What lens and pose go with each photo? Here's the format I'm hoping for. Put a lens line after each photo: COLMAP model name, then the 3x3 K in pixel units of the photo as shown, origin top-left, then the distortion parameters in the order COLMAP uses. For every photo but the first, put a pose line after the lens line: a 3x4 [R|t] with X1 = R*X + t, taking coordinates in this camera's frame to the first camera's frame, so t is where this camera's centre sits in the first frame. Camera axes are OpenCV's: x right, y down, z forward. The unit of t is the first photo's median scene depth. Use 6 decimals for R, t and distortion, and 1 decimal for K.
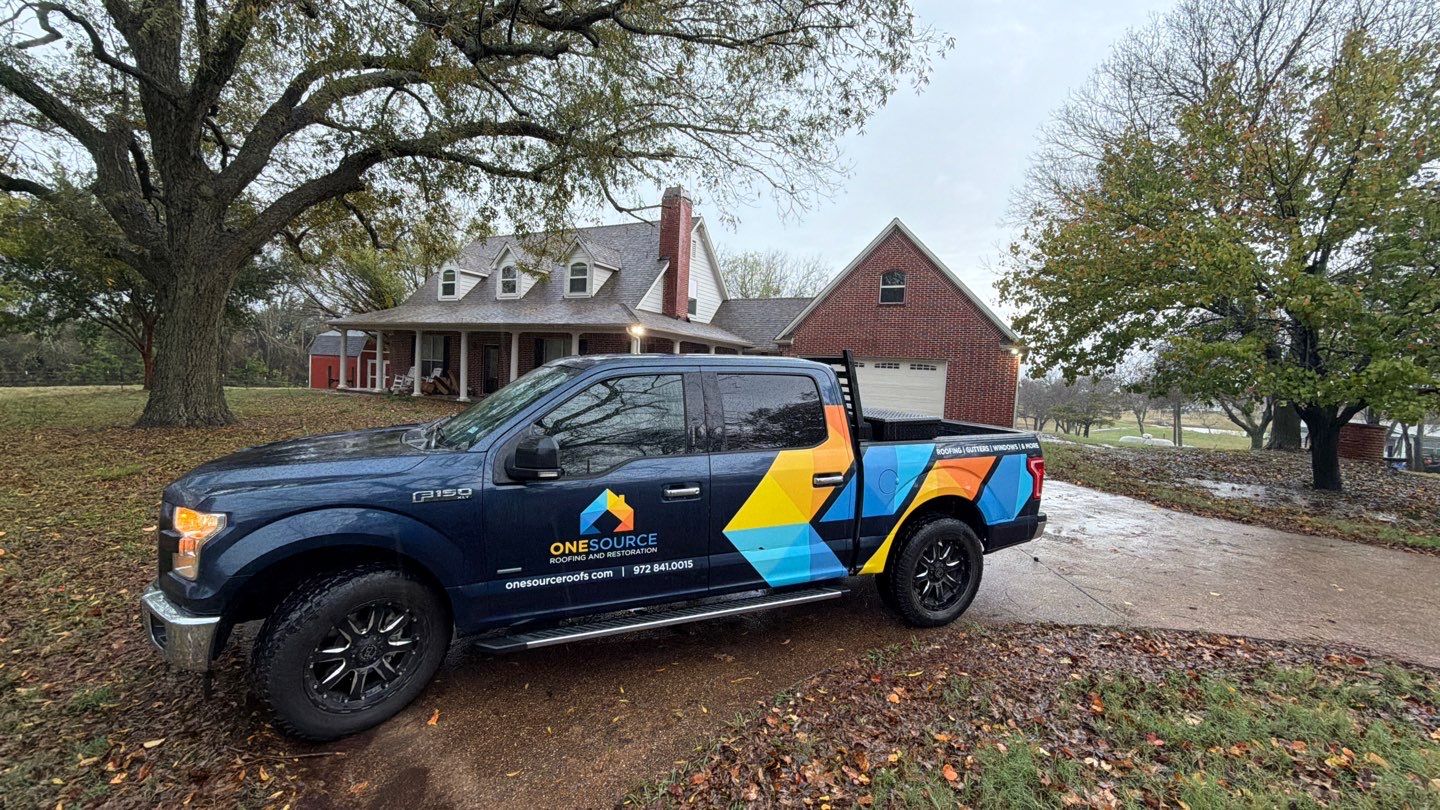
lens RADIAL K [[567.2, 0, 720.0], [0, 567.2, 405.0], [0, 0, 1]] dist [-0.000539, -0.000034]
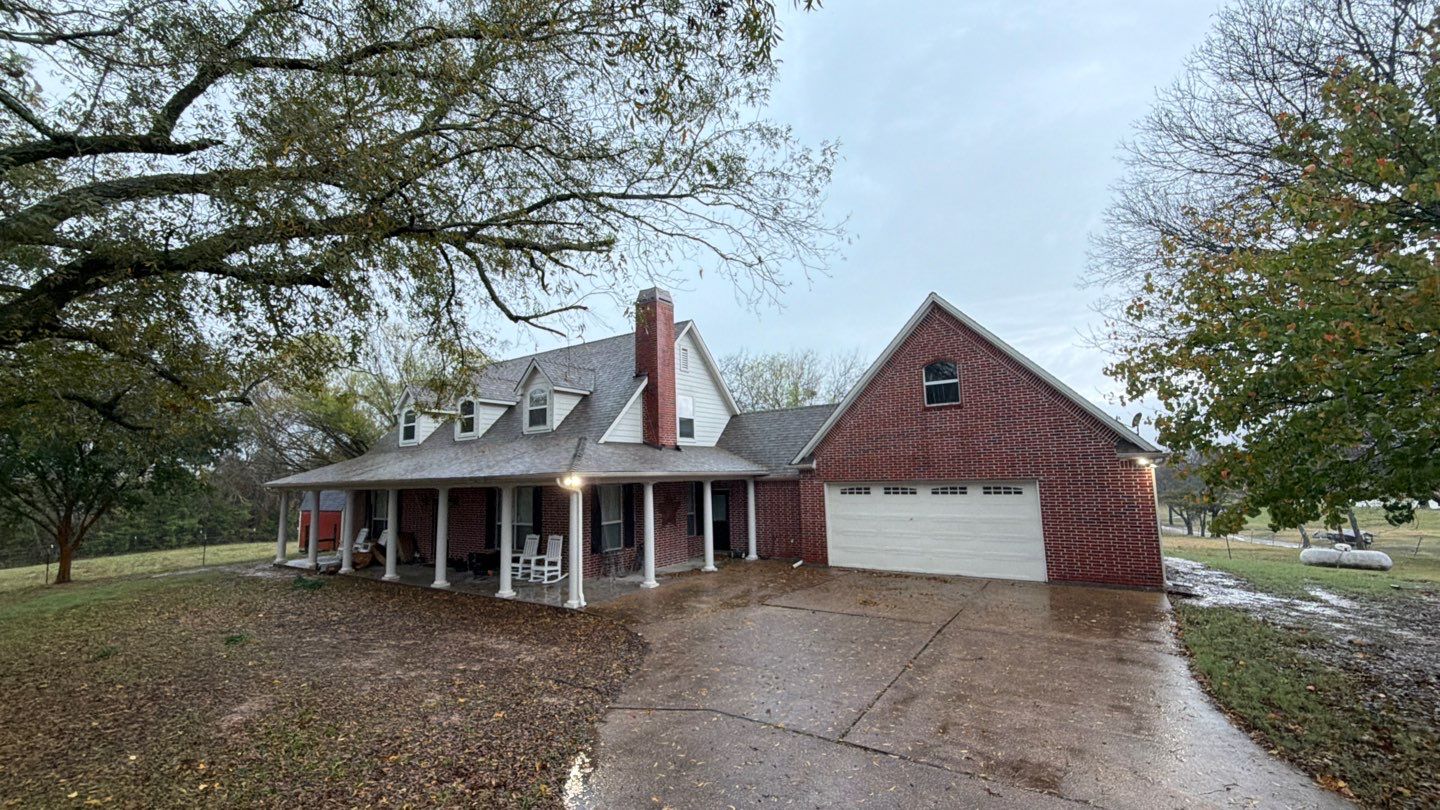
lens RADIAL K [[567.2, 0, 720.0], [0, 567.2, 405.0], [0, 0, 1]] dist [-0.000539, -0.000034]
pose [[0.990715, -0.091989, -0.100108, 0.091169], [0.072565, 0.980467, -0.182810, -0.065757], [0.114969, 0.173848, 0.978038, 0.253134]]
